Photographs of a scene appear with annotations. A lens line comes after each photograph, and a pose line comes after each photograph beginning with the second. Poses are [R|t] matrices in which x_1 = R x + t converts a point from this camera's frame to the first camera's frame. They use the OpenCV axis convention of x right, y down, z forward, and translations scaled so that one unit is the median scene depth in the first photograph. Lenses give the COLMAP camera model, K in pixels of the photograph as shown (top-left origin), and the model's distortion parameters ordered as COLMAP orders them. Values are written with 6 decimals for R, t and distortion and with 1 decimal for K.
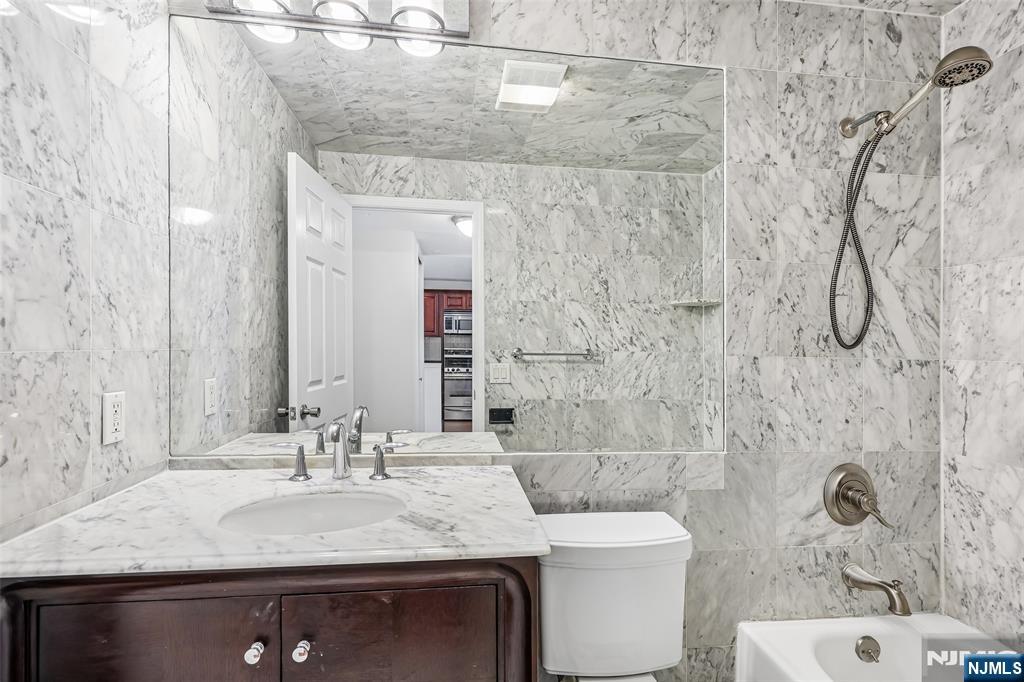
lens RADIAL K [[501.0, 0, 512.0], [0, 501.0, 341.0], [0, 0, 1]] dist [0.001710, 0.000144]
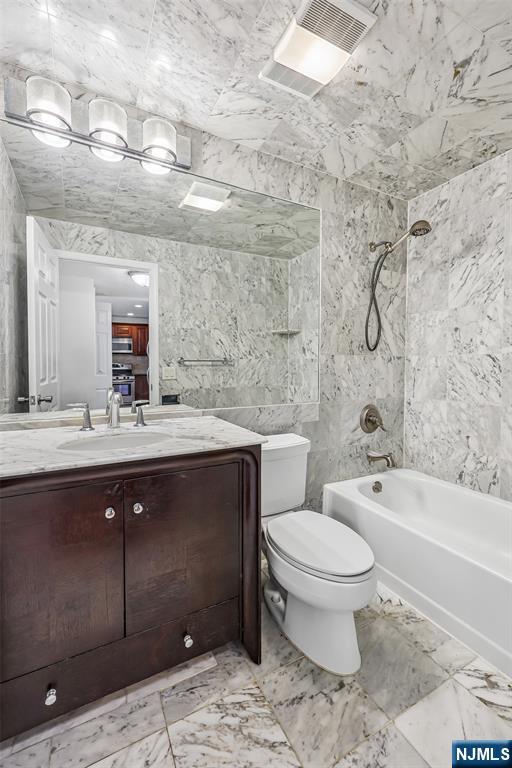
lens RADIAL K [[325.7, 0, 251.8], [0, 325.7, 370.7], [0, 0, 1]] dist [0.001234, 0.000173]
pose [[0.946475, -0.011937, 0.322555, -0.249401], [0.001033, 0.999423, 0.033955, 0.048529], [-0.322775, -0.031805, 0.945941, -0.149691]]
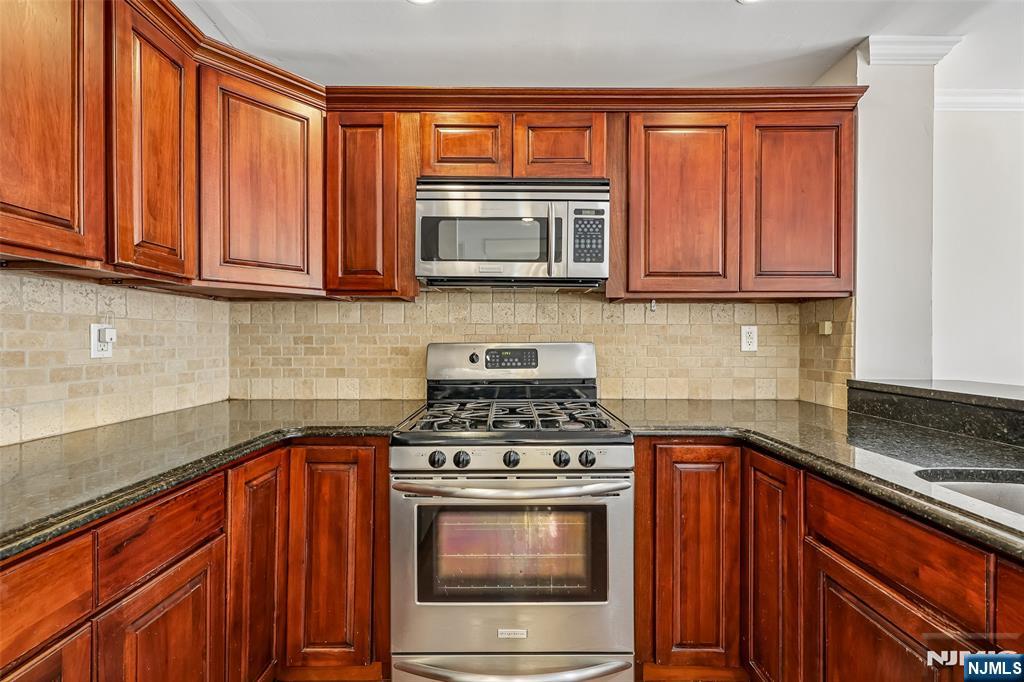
lens RADIAL K [[420.5, 0, 508.8], [0, 420.5, 340.4], [0, 0, 1]] dist [0.000801, 0.000155]
pose [[0.990793, 0.000298, -0.135385, -0.661626], [0.000182, 0.999994, 0.003535, 0.132607], [0.135386, -0.003527, 0.990787, 8.214567]]
